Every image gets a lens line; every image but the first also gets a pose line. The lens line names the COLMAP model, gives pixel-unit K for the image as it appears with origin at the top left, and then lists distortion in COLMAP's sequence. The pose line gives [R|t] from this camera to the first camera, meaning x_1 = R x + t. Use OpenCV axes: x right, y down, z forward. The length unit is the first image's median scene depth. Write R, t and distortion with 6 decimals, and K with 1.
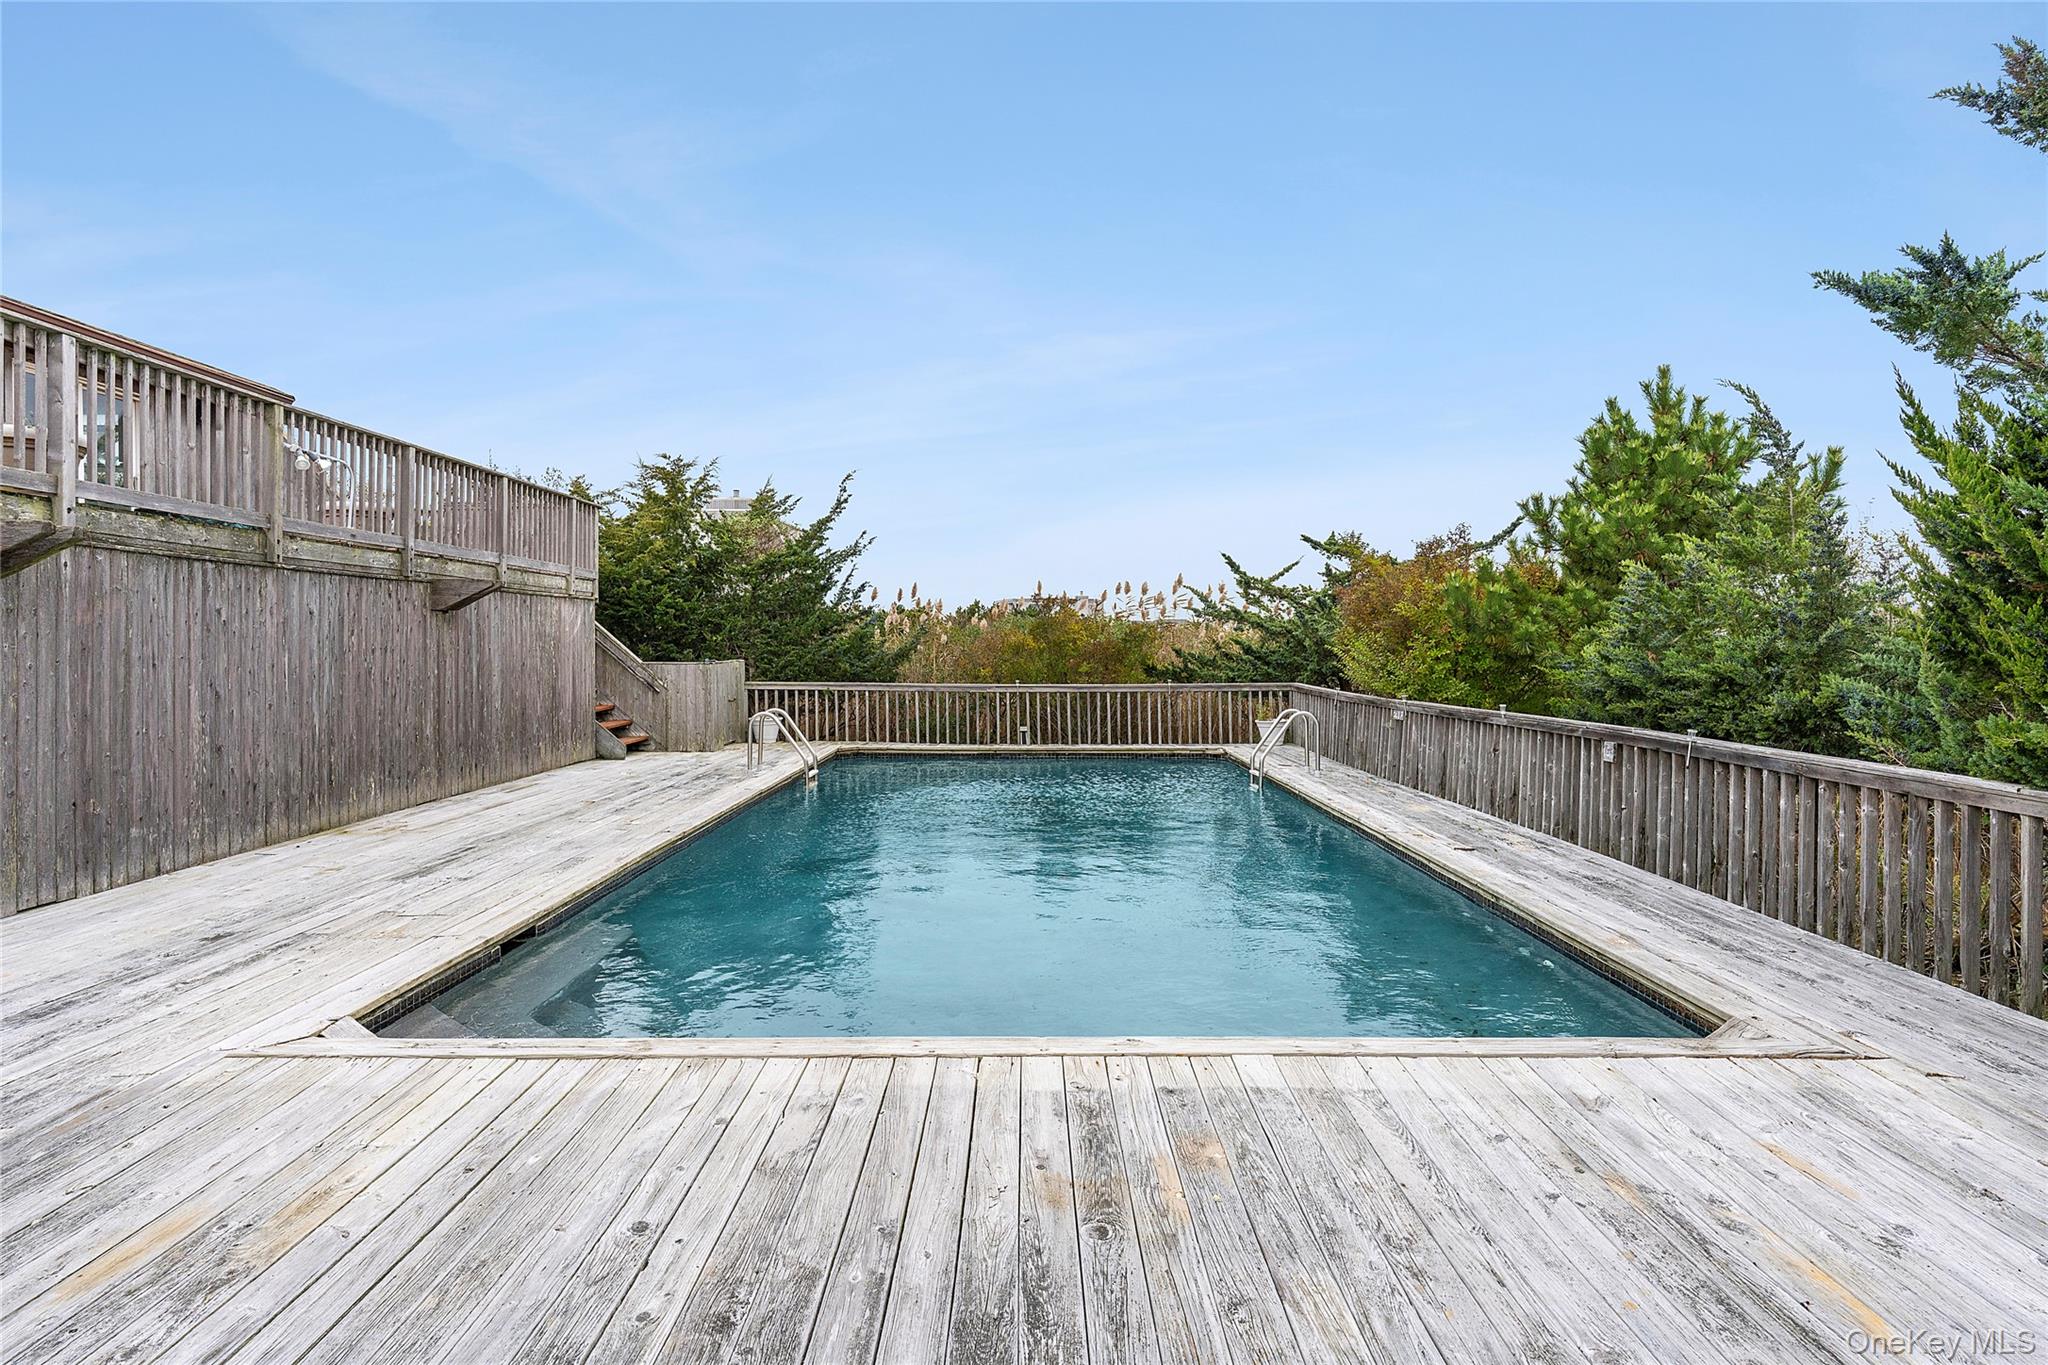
lens RADIAL K [[1160.7, 0, 1024.0], [0, 1160.7, 682.5], [0, 0, 1]] dist [-0.003405, 0.000882]
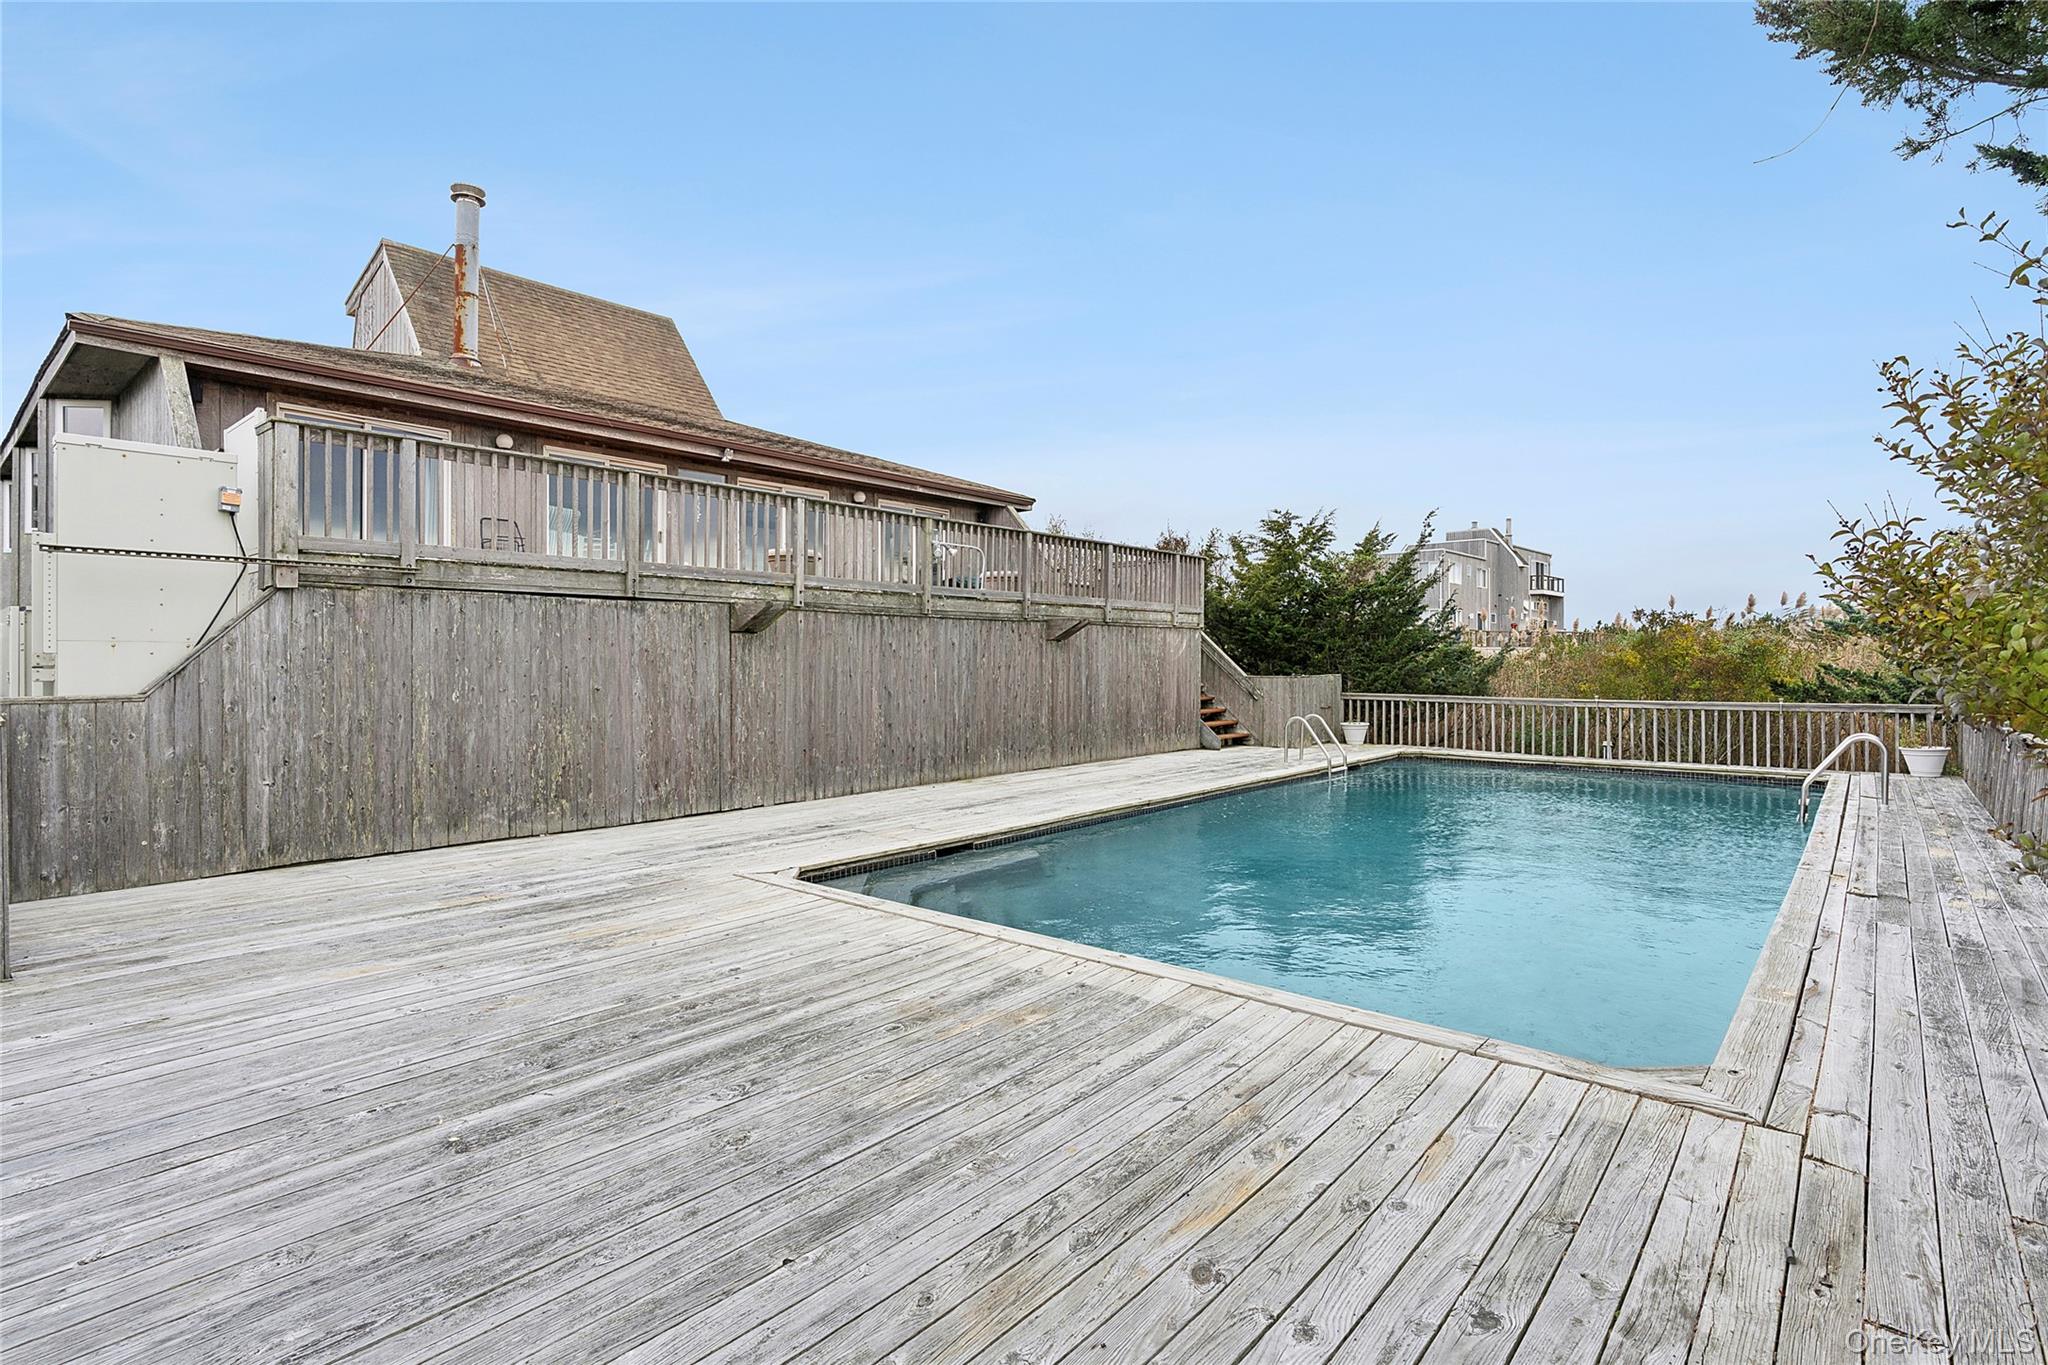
lens RADIAL K [[990.1, 0, 1024.0], [0, 990.1, 682.5], [0, 0, 1]] dist [-0.002845, 0.000016]
pose [[0.757847, 0.010342, -0.652350, 0.382765], [-0.017387, 0.999839, -0.004349, -0.002181], [0.652200, 0.014638, 0.757905, 0.022226]]
